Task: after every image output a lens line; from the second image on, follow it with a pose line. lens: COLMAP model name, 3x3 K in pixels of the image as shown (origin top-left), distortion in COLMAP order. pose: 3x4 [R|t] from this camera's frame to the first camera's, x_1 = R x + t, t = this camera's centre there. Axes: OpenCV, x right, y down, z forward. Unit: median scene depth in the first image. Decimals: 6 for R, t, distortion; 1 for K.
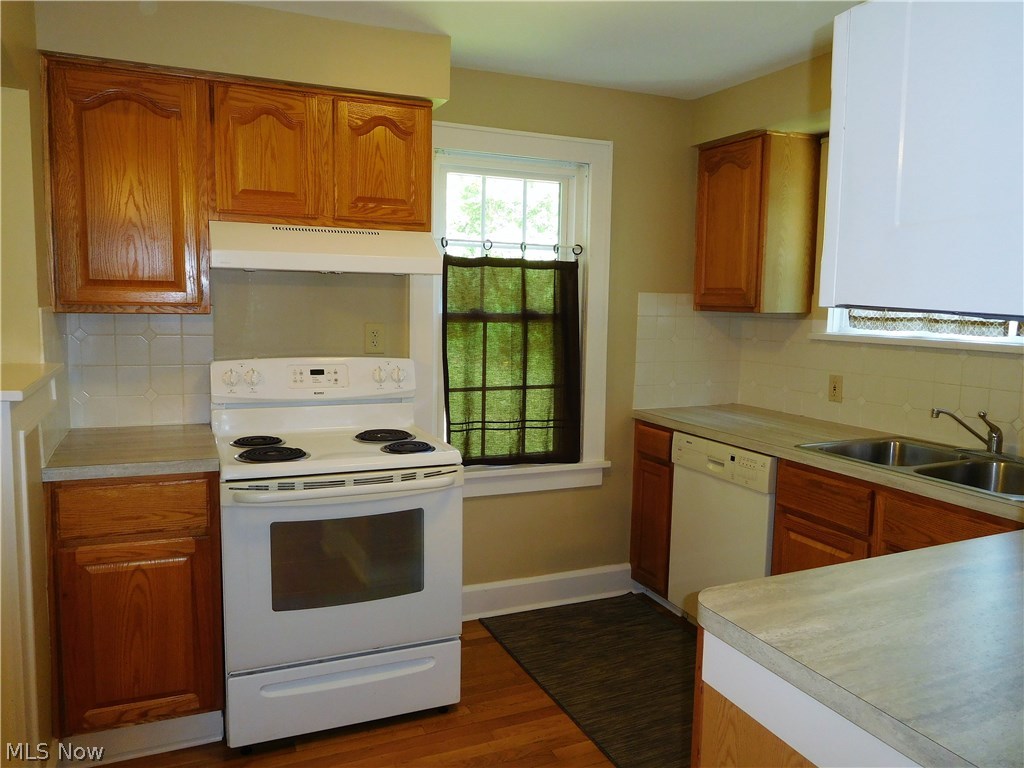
lens RADIAL K [[757.3, 0, 512.0], [0, 757.3, 384.0], [0, 0, 1]] dist [-0.009602, -0.003407]
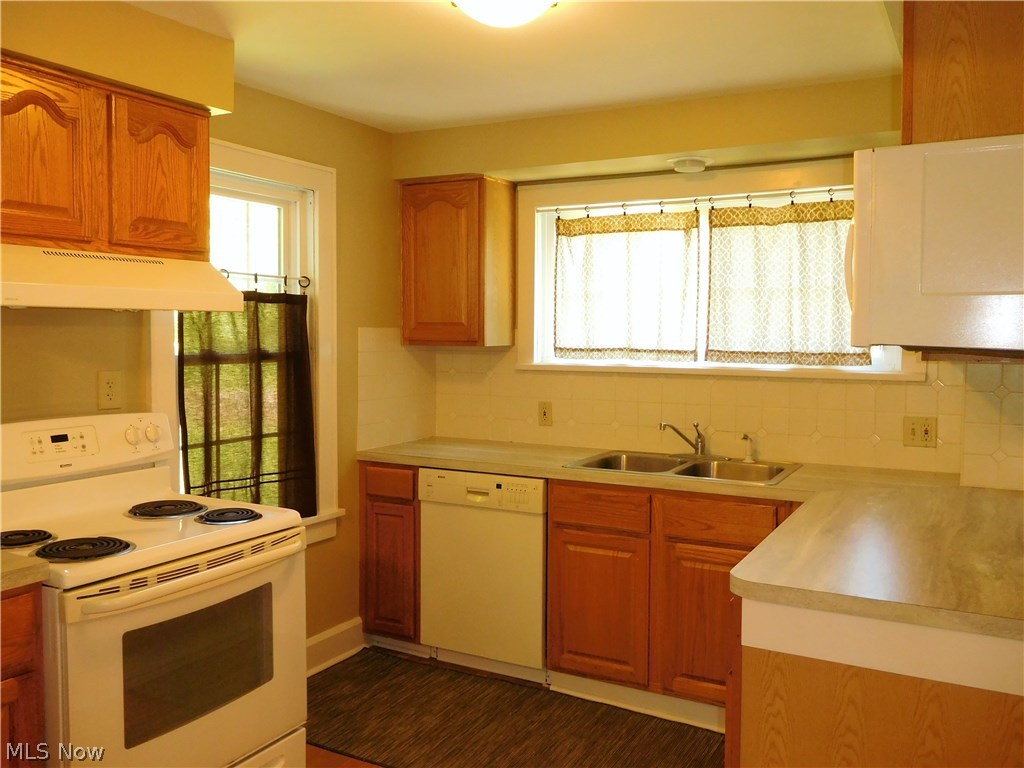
lens RADIAL K [[869.6, 0, 512.0], [0, 869.6, 384.0], [0, 0, 1]] dist [0.008104, -0.008824]
pose [[0.794418, -0.048949, 0.605396, -0.388682], [0.074080, 0.997114, -0.016589, -0.020122], [-0.602837, 0.058026, 0.795752, 0.021709]]
